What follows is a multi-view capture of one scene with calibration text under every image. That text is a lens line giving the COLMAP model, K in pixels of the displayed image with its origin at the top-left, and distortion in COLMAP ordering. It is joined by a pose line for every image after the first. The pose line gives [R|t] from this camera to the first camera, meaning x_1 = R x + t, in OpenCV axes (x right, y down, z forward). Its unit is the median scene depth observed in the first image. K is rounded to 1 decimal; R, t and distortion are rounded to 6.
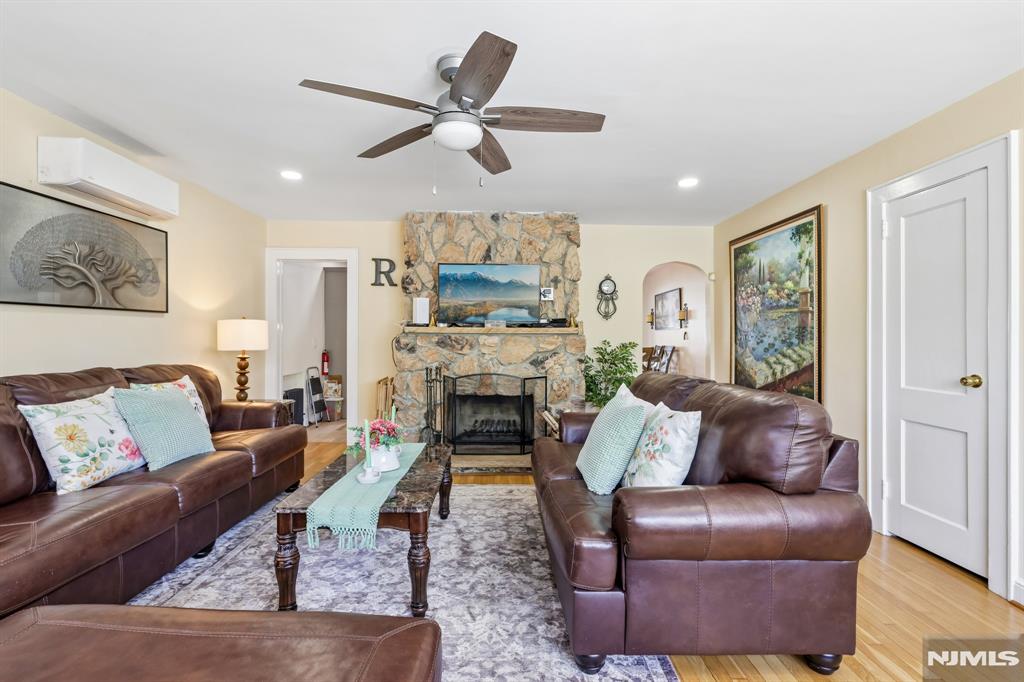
lens RADIAL K [[476.2, 0, 513.6], [0, 476.2, 338.1], [0, 0, 1]] dist [-0.002651, 0.001096]
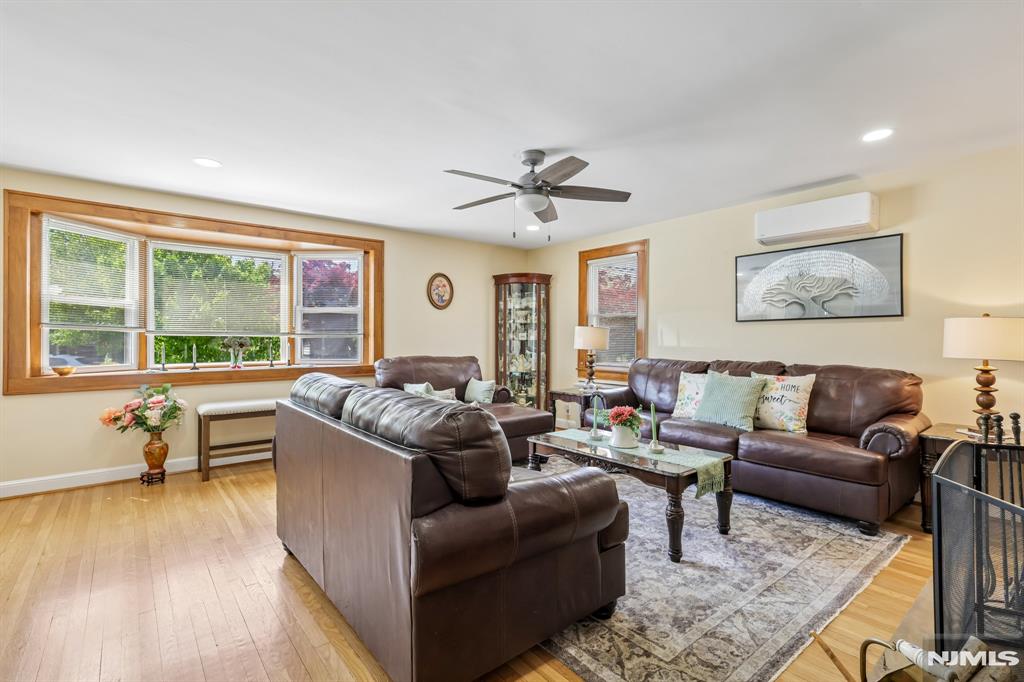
lens RADIAL K [[476.2, 0, 512.4], [0, 476.2, 337.2], [0, 0, 1]] dist [-0.002651, 0.001096]
pose [[-0.788277, -0.010059, -0.615238, 0.483087], [-0.008801, 0.999948, -0.005072, 0.001989], [0.615257, 0.001416, -0.788325, 1.230194]]
